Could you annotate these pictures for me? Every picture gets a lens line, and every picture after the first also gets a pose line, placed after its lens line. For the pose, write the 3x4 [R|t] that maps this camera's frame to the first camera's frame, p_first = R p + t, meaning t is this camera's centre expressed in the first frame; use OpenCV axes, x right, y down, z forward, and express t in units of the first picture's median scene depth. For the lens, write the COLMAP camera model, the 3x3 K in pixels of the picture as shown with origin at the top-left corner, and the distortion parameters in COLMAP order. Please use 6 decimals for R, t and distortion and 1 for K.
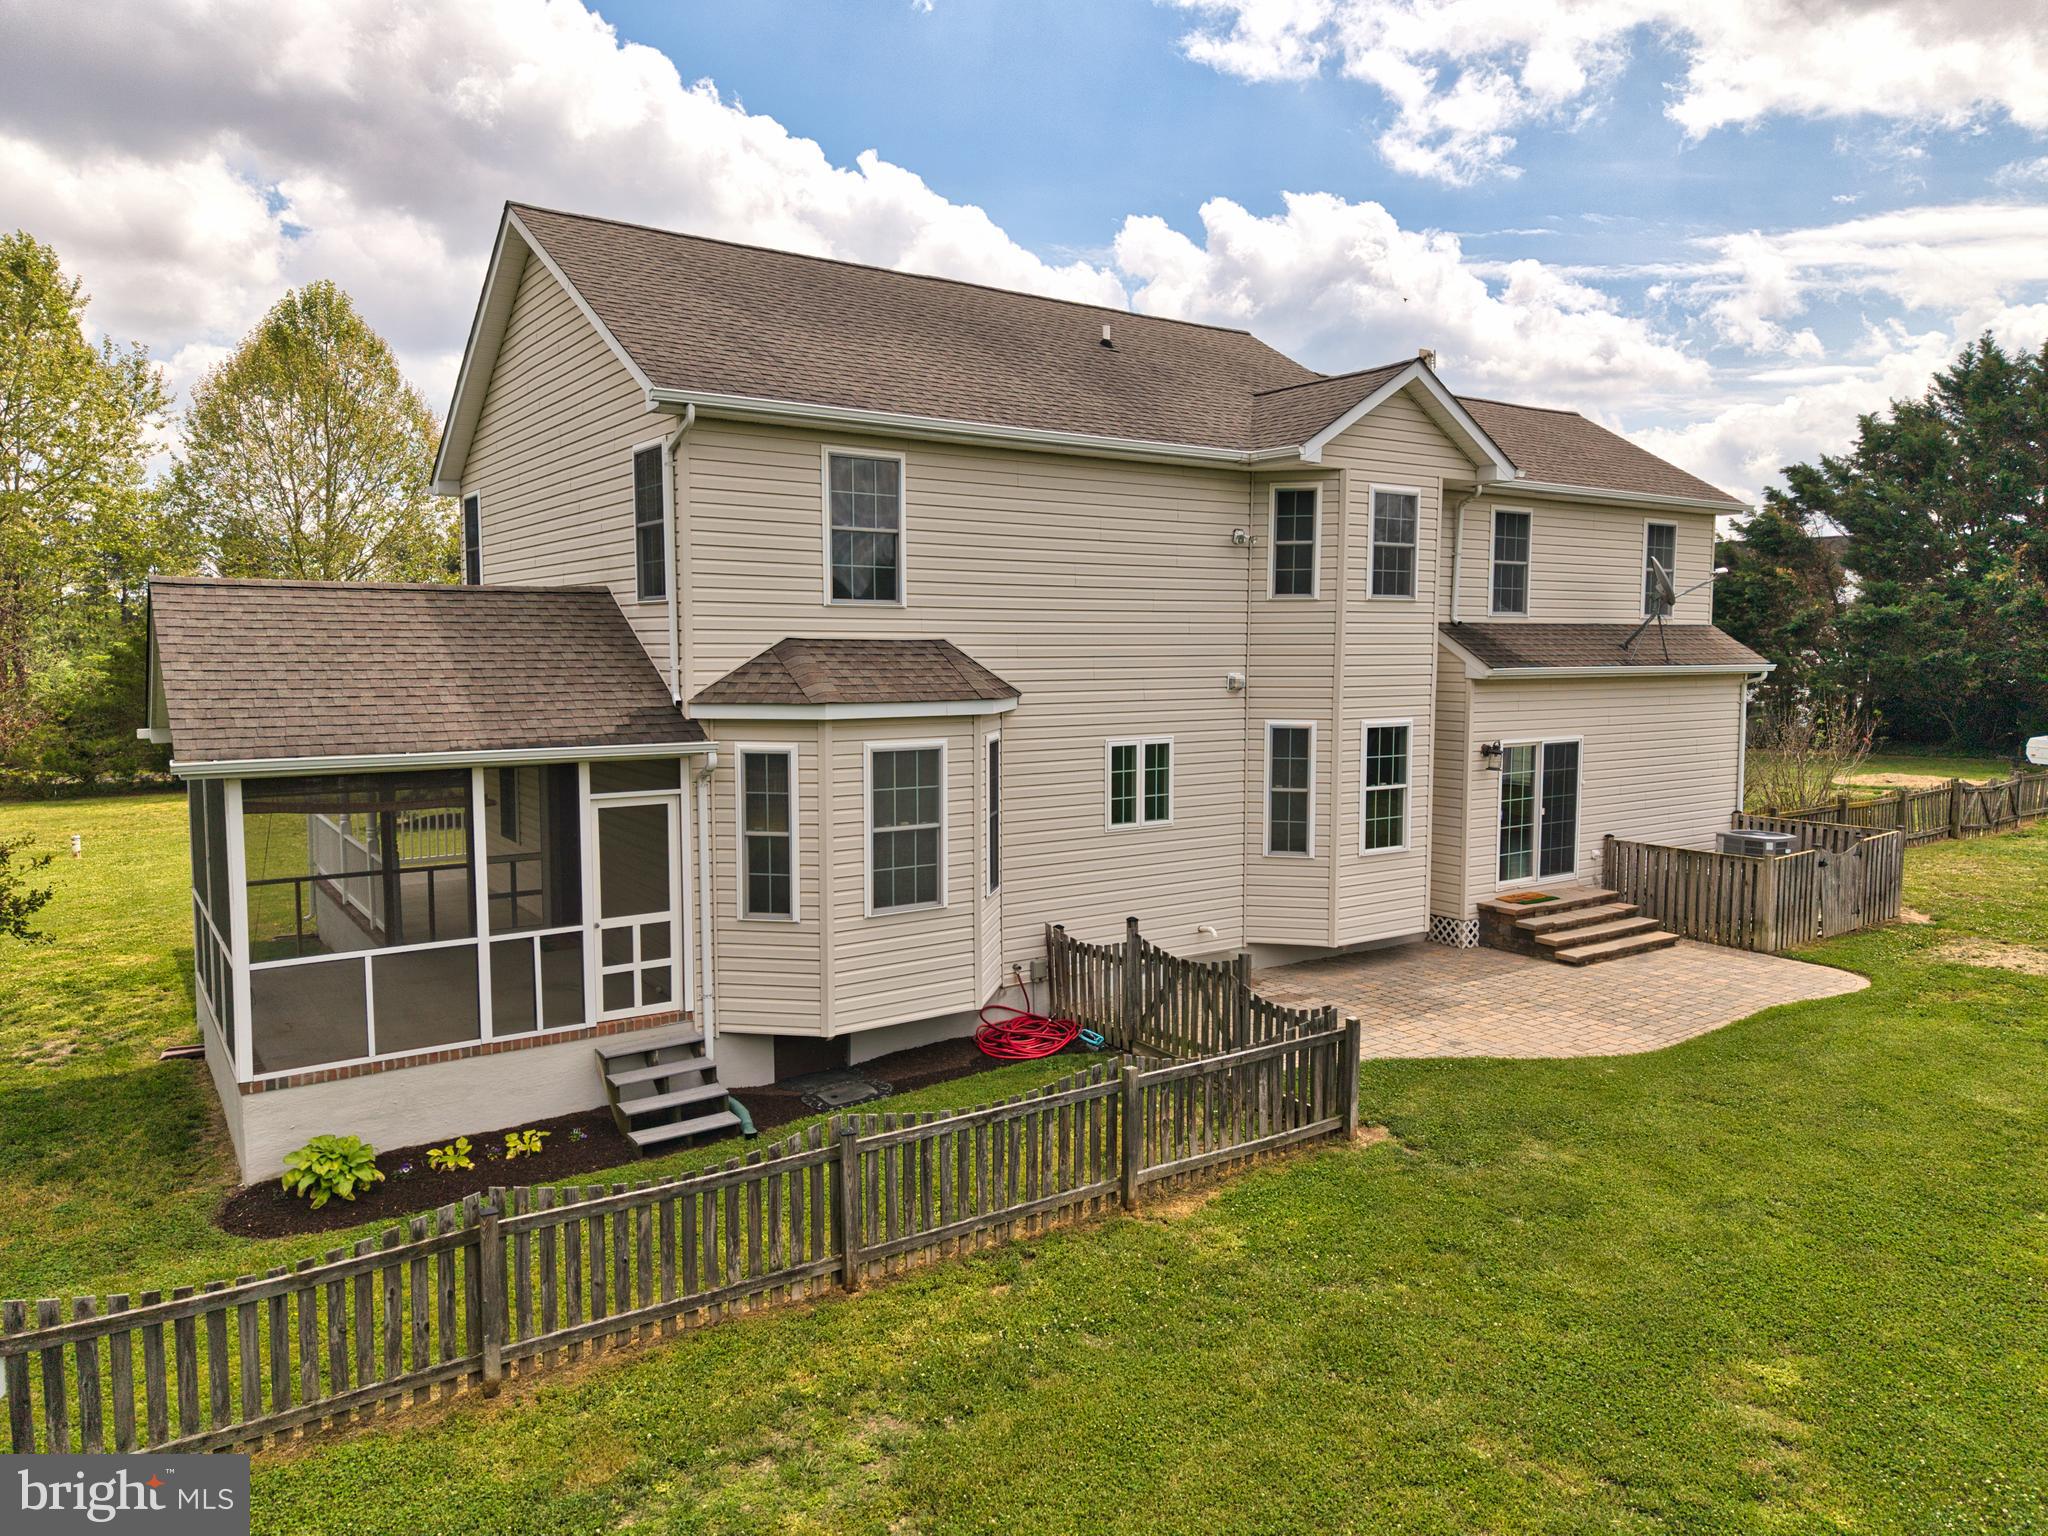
lens RADIAL K [[1396.0, 0, 1023.5], [0, 1396.0, 758.3], [0, 0, 1]] dist [0.090086, -0.003476]
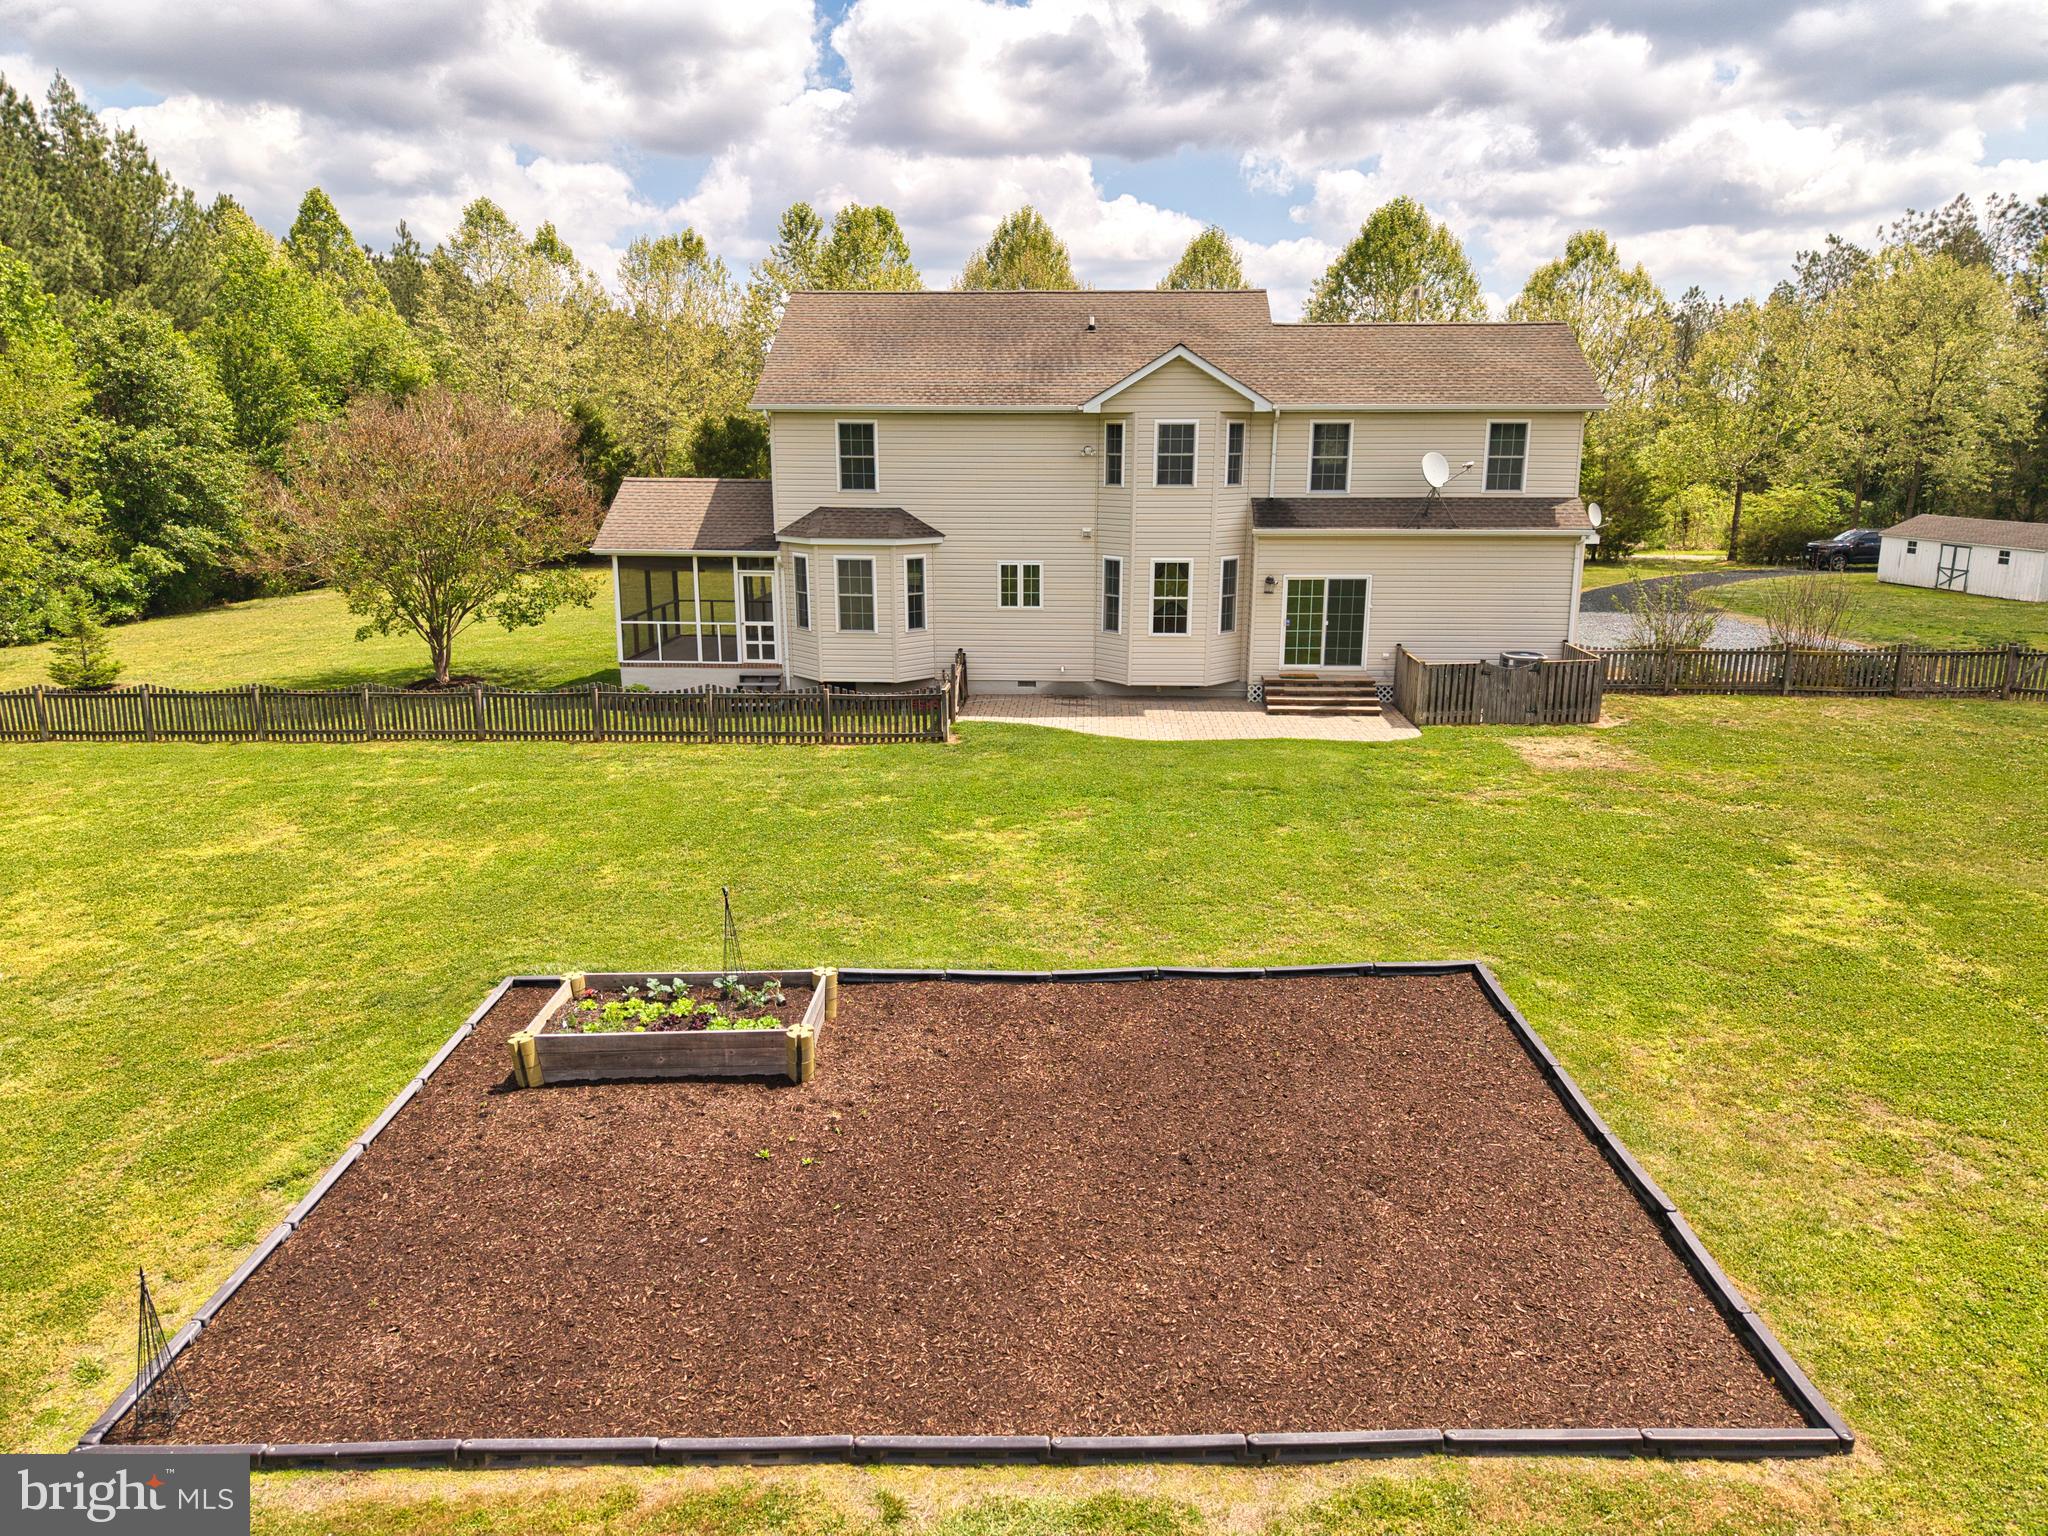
lens RADIAL K [[1396.0, 0, 1026.9], [0, 1396.0, 780.9], [0, 0, 1]] dist [0.090086, -0.003476]
pose [[0.779459, 0.149326, -0.608396, 1.293309], [-0.052796, 0.983379, 0.173721, -0.051840], [0.624224, -0.103287, 0.774387, -0.502993]]
